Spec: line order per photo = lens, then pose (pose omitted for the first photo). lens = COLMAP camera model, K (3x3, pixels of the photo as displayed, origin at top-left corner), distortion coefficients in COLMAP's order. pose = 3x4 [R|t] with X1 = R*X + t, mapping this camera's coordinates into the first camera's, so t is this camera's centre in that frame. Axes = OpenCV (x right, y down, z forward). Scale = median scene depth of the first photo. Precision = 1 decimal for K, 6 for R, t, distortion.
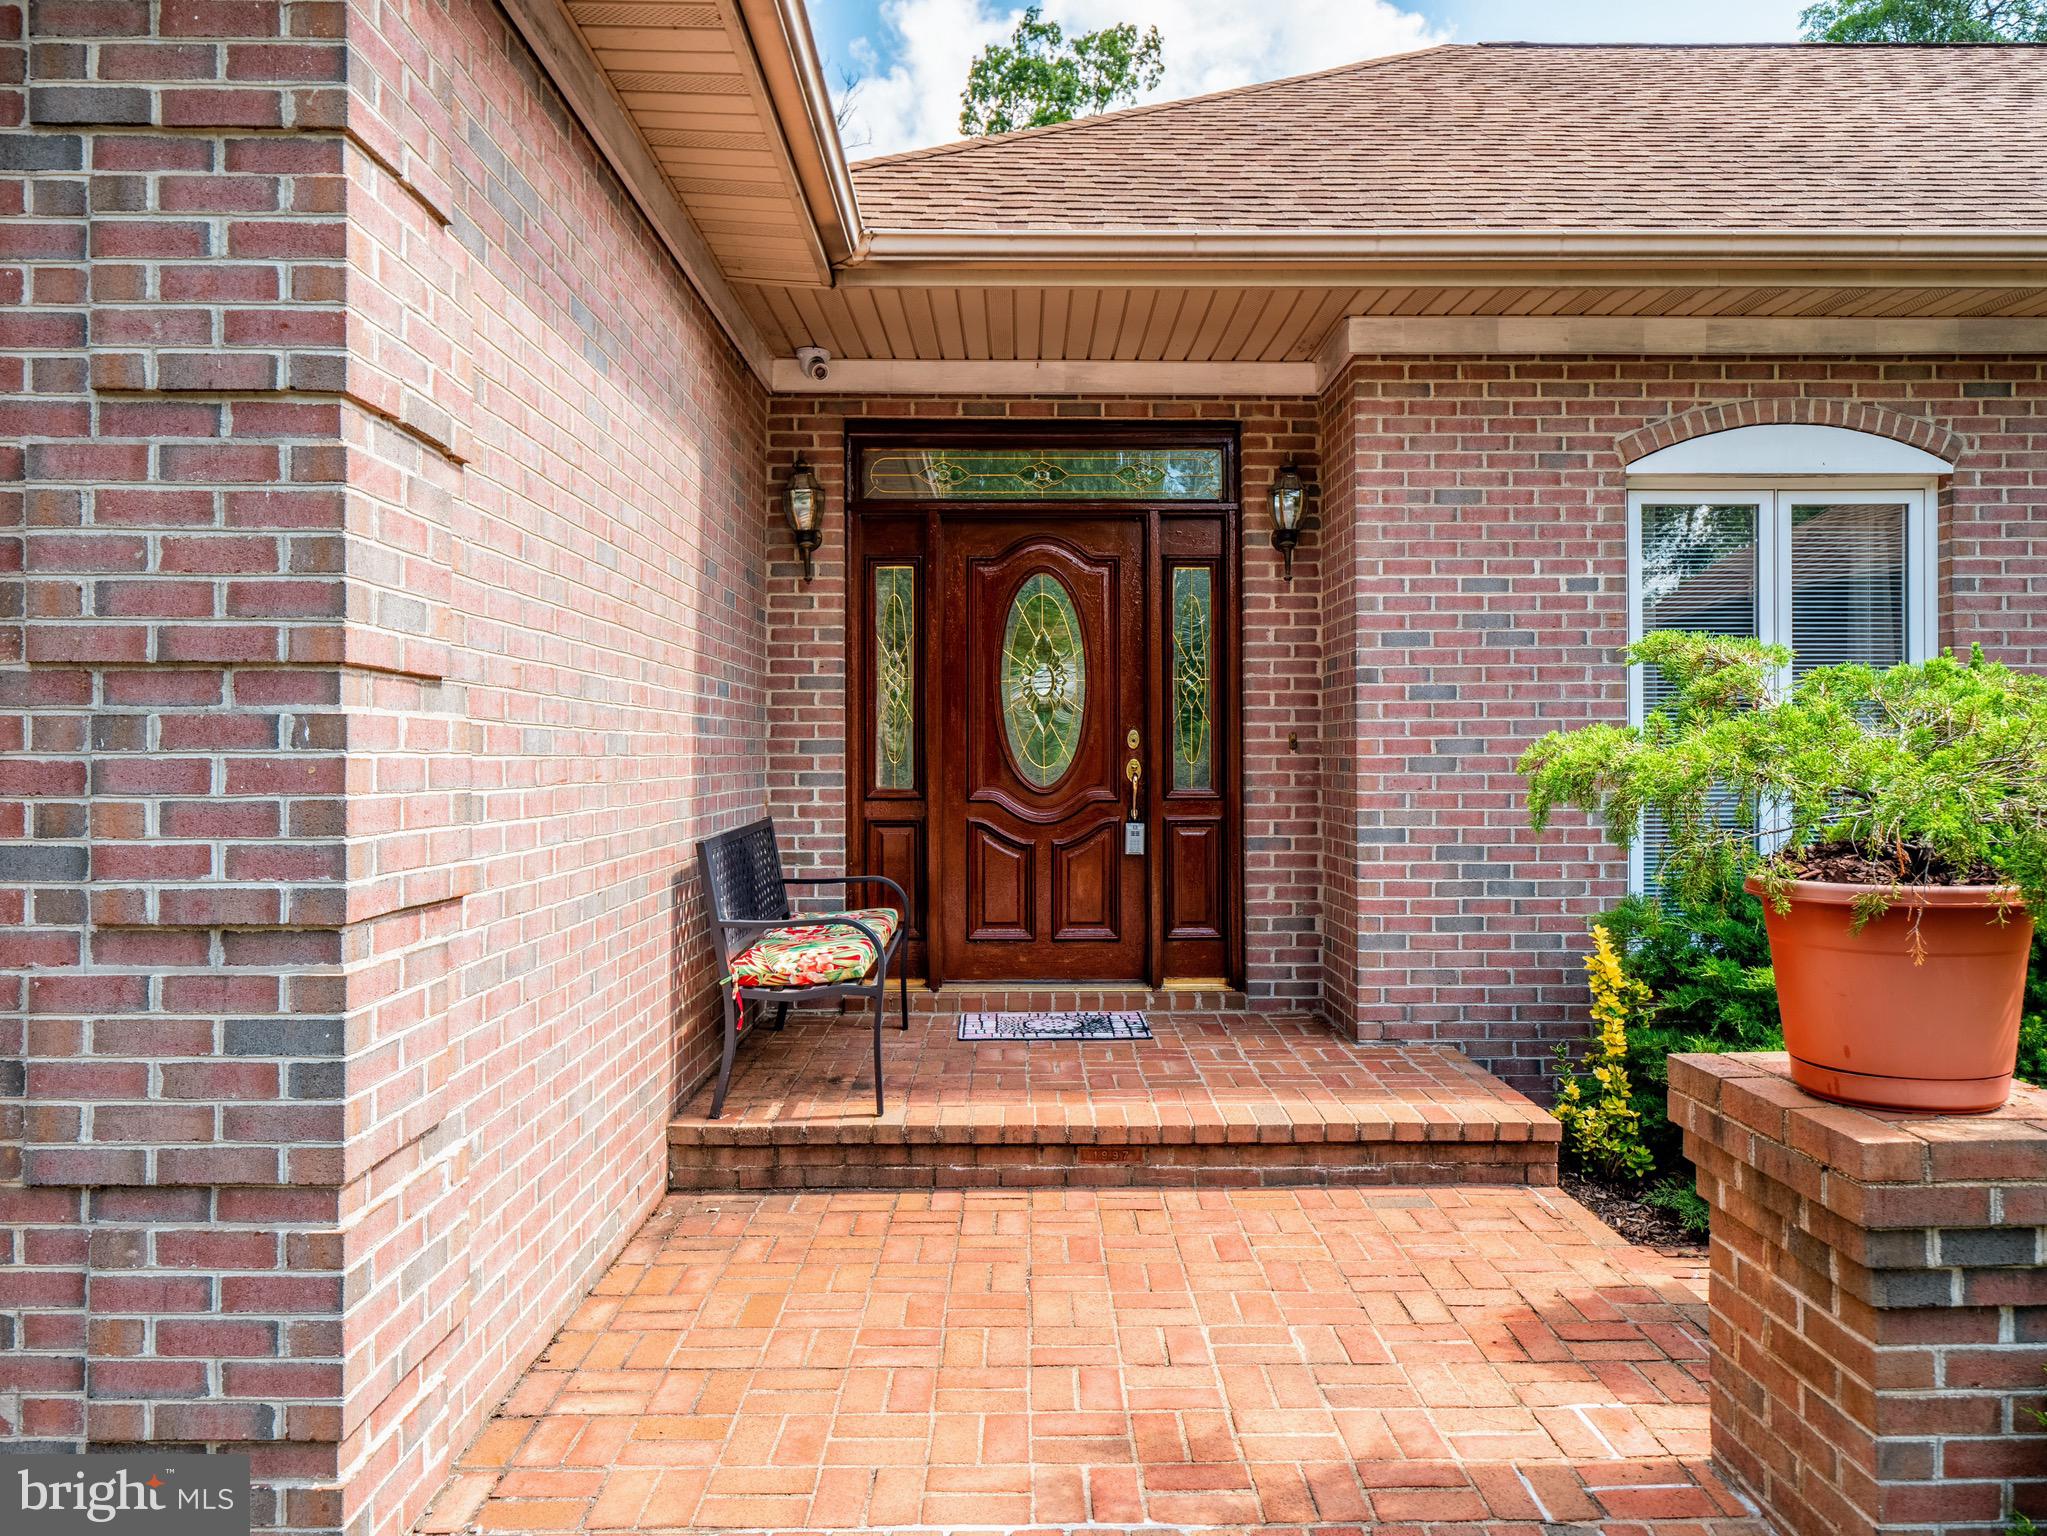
lens RADIAL K [[1723.8, 0, 1023.5], [0, 1723.8, 768.0], [0, 0, 1]] dist [0.107464, 0.001076]
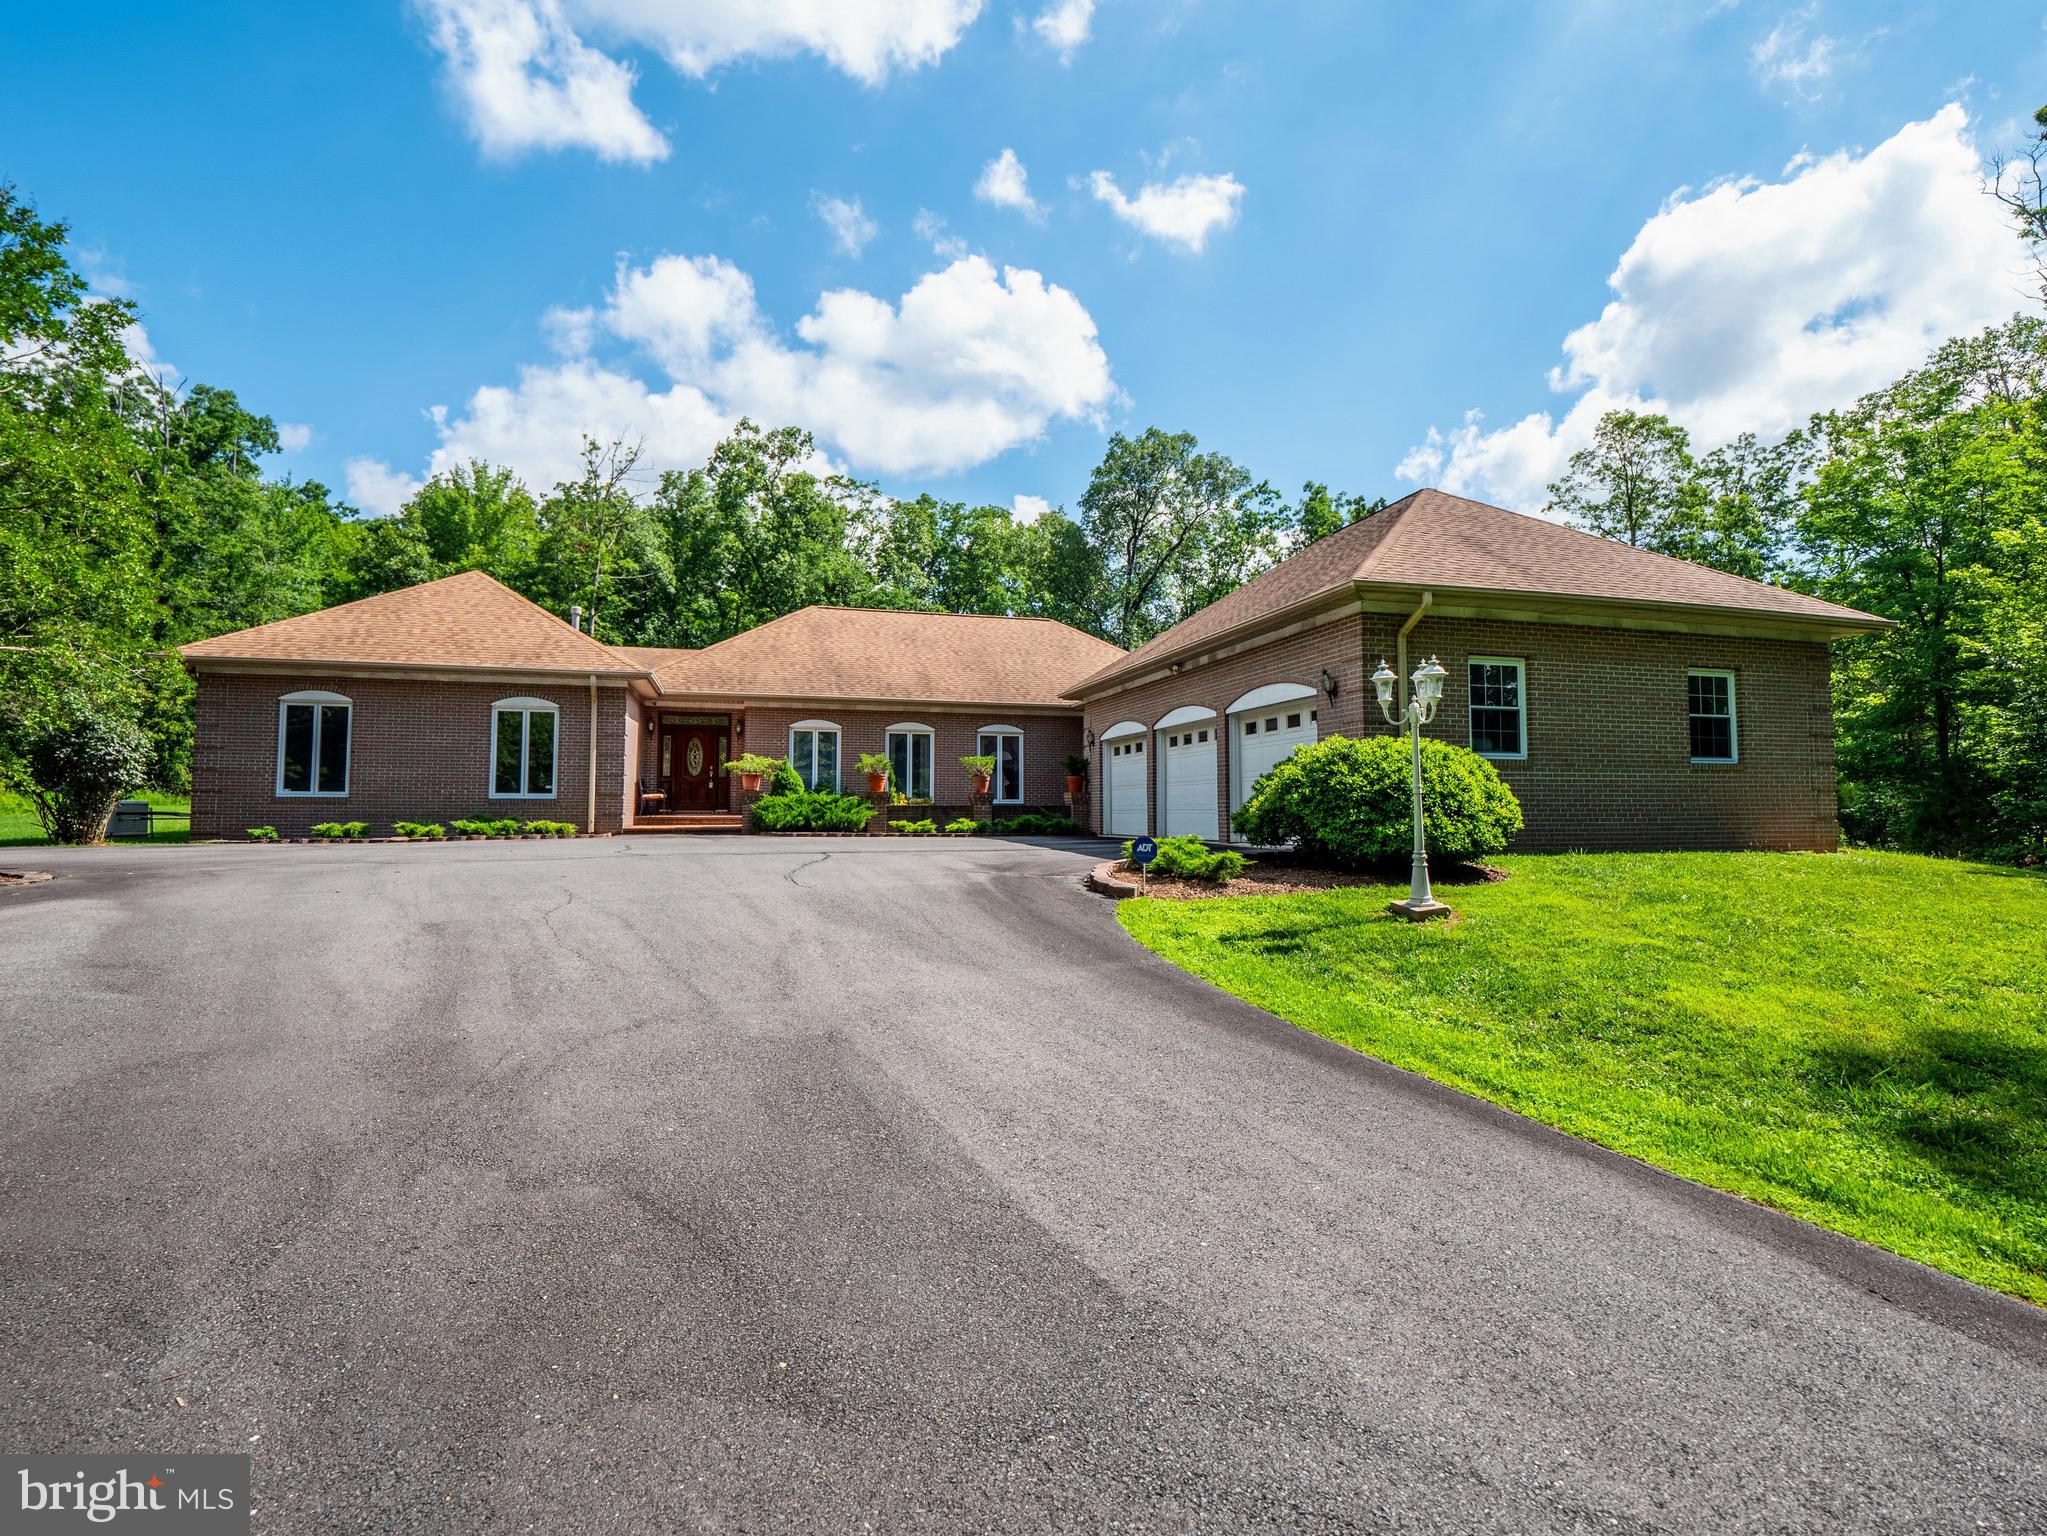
lens RADIAL K [[1006.0, 0, 1023.5], [0, 1006.0, 768.0], [0, 0, 1]] dist [-0.000925, -0.000336]
pose [[0.966752, 0.007035, 0.255620, 0.204282], [-0.001399, 0.999752, -0.022223, 0.055120], [-0.255713, 0.021127, 0.966522, -2.416617]]
